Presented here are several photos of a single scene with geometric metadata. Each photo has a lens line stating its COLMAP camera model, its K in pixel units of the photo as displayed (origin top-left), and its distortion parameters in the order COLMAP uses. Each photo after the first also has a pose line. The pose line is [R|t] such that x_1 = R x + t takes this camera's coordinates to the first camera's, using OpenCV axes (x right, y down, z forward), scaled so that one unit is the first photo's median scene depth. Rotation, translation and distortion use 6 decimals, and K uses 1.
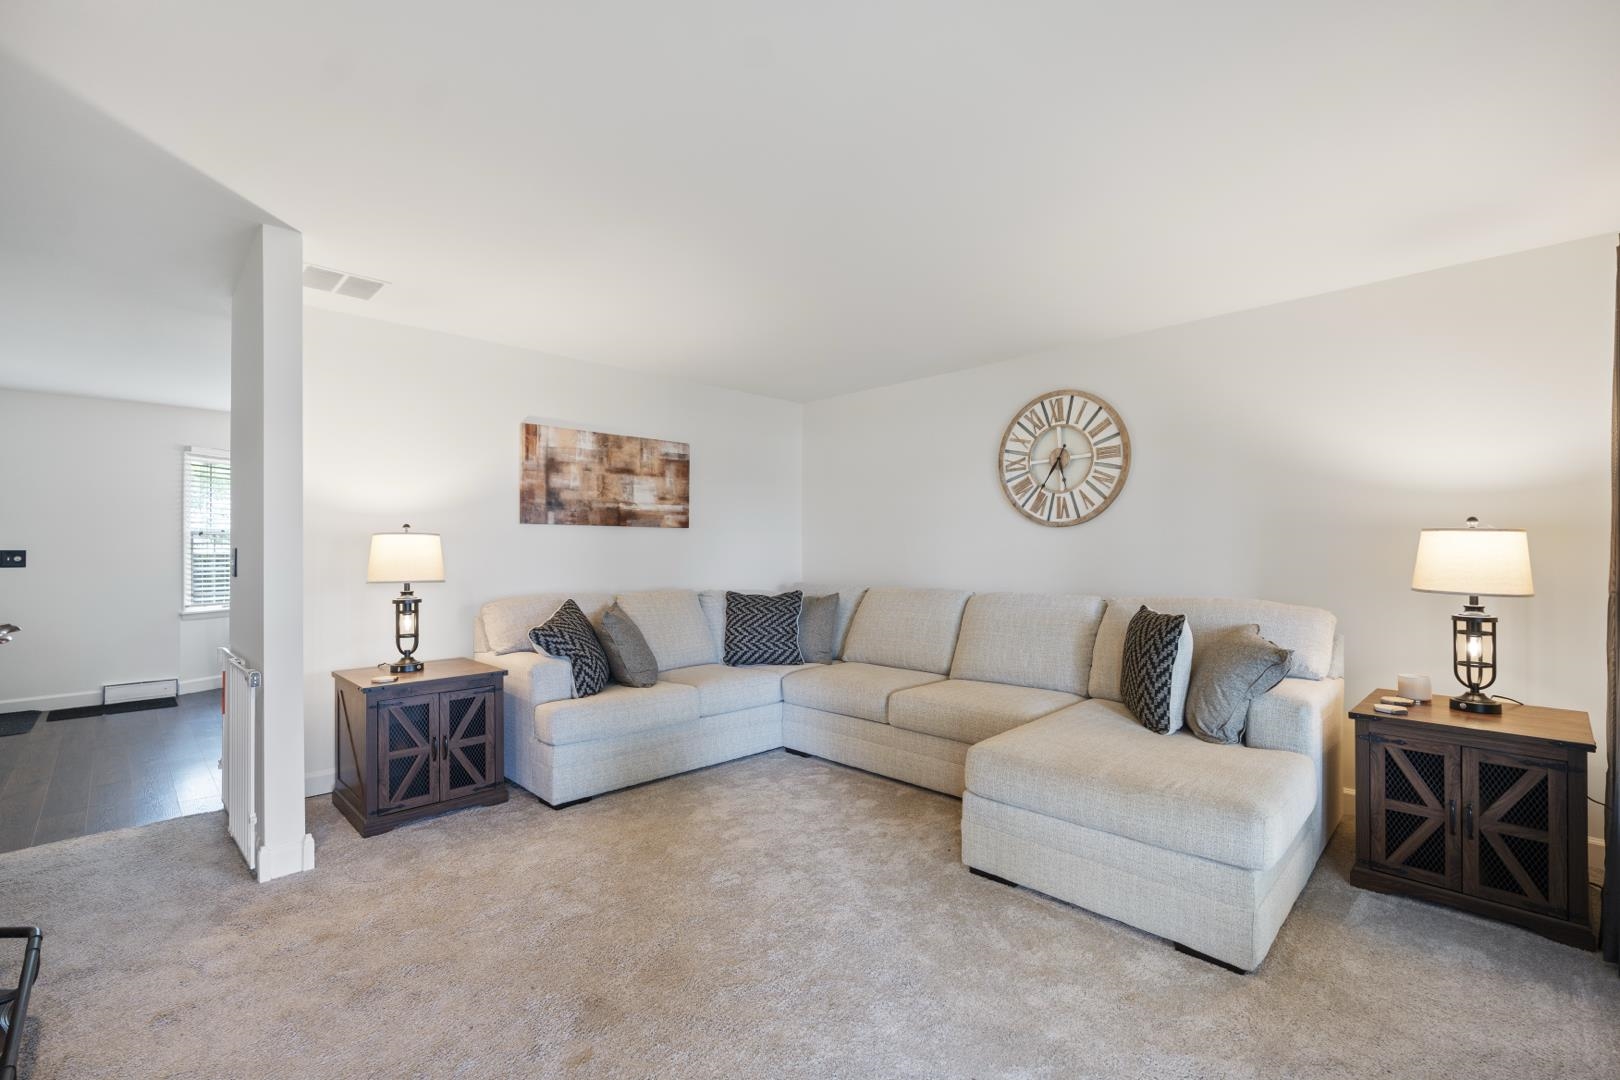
lens RADIAL K [[698.6, 0, 812.2], [0, 698.6, 547.1], [0, 0, 1]] dist [-0.005641, -0.000091]
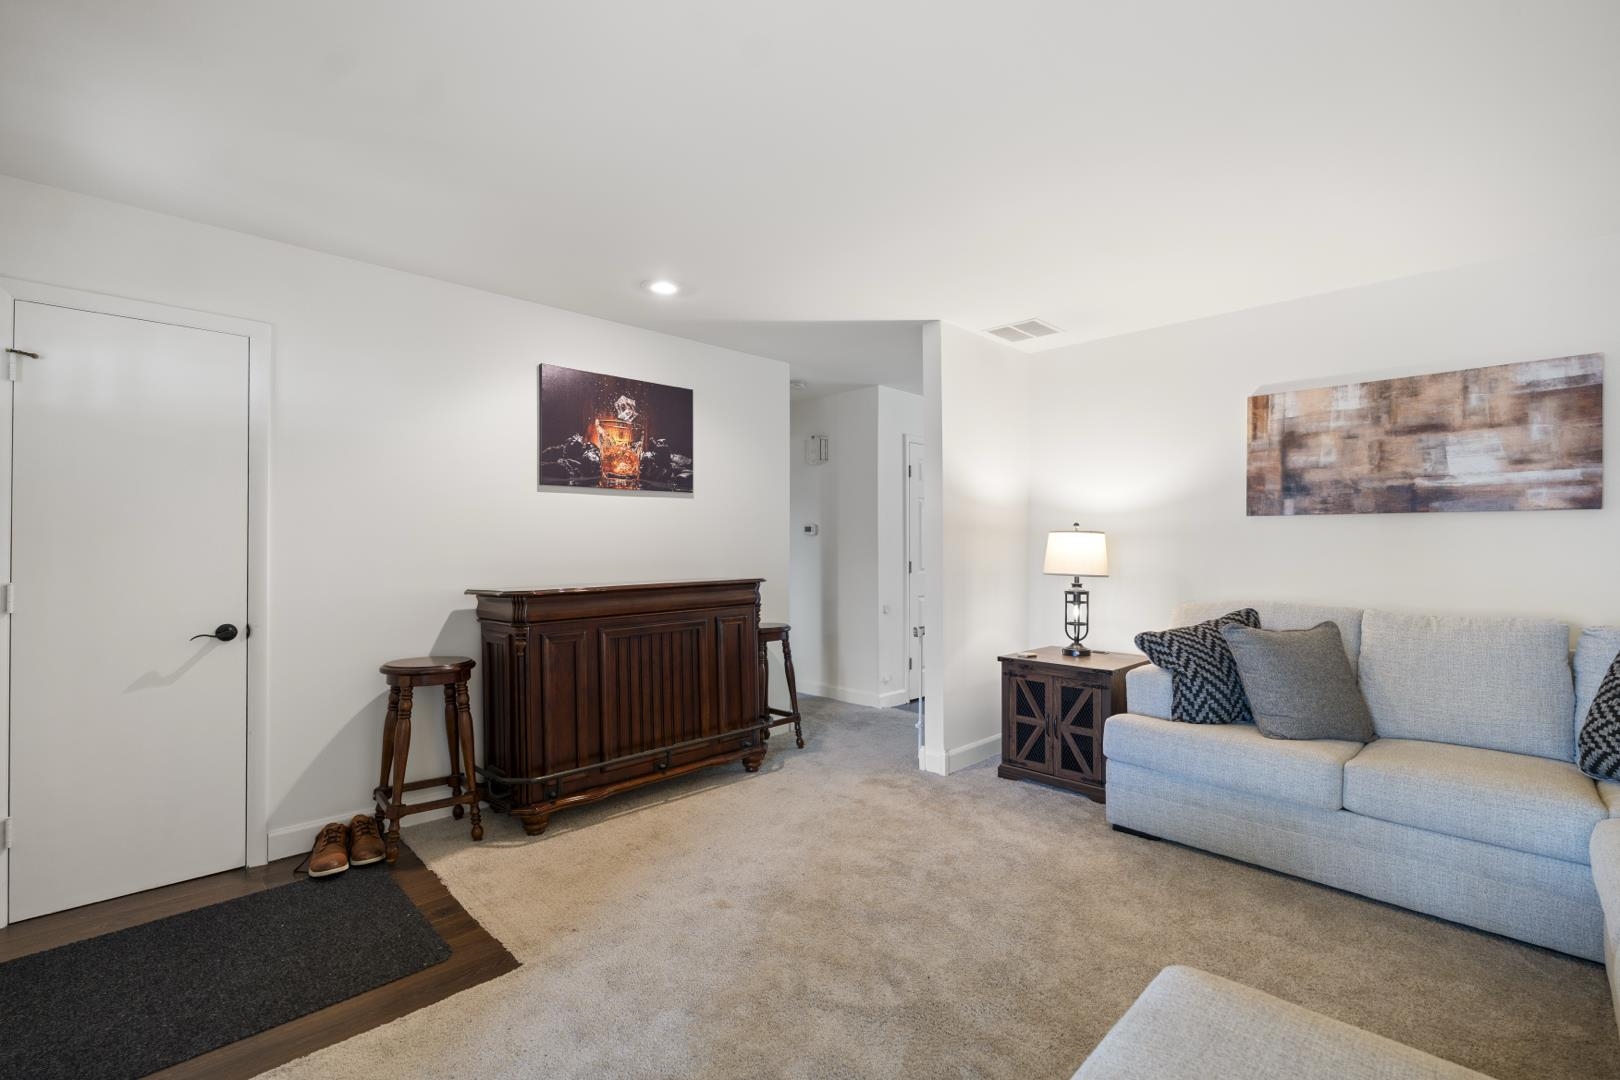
lens RADIAL K [[708.0, 0, 816.5], [0, 708.0, 548.6], [0, 0, 1]] dist [-0.010461, 0.000034]
pose [[0.003023, 0.006498, -0.999974, 0.416920], [-0.000869, 0.999979, 0.006495, 0.000738], [0.999995, 0.000849, 0.003029, 0.450508]]
